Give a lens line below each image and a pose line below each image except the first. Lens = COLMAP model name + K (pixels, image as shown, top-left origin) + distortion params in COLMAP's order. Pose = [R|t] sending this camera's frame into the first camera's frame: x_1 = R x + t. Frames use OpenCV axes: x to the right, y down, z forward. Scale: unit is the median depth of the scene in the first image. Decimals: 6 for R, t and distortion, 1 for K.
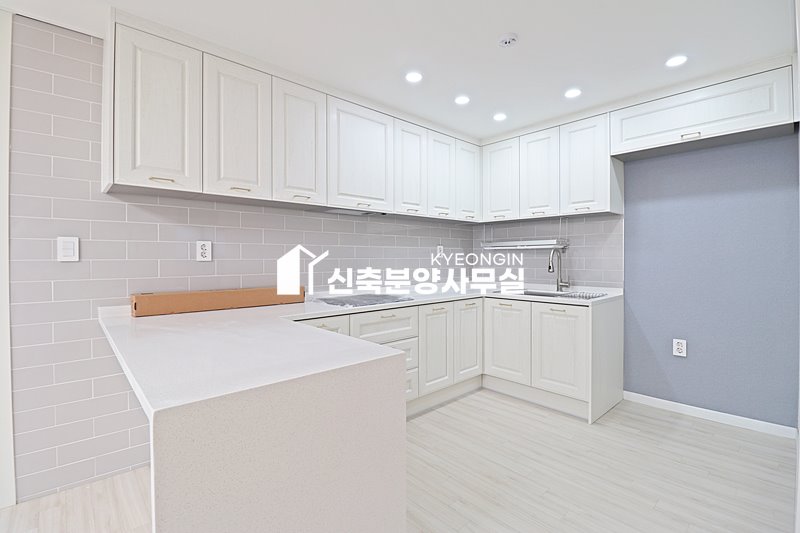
lens RADIAL K [[370.0, 0, 398.3], [0, 370.0, 258.7], [0, 0, 1]] dist [-0.008409, -0.007734]
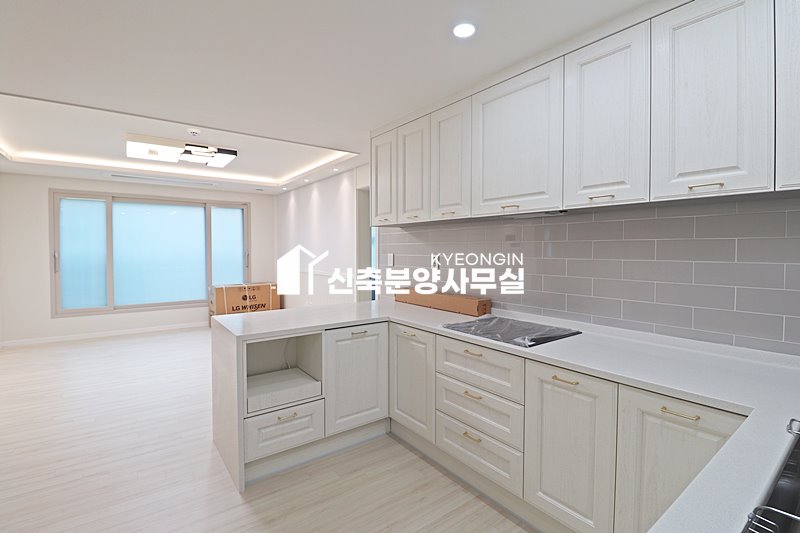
lens RADIAL K [[370.0, 0, 399.5], [0, 370.0, 259.2], [0, 0, 1]] dist [-0.008409, -0.007734]
pose [[-0.095071, 0.031426, -0.994974, 0.681814], [-0.006376, 0.999462, 0.032177, -0.059687], [0.995450, 0.009403, -0.094820, 0.825255]]
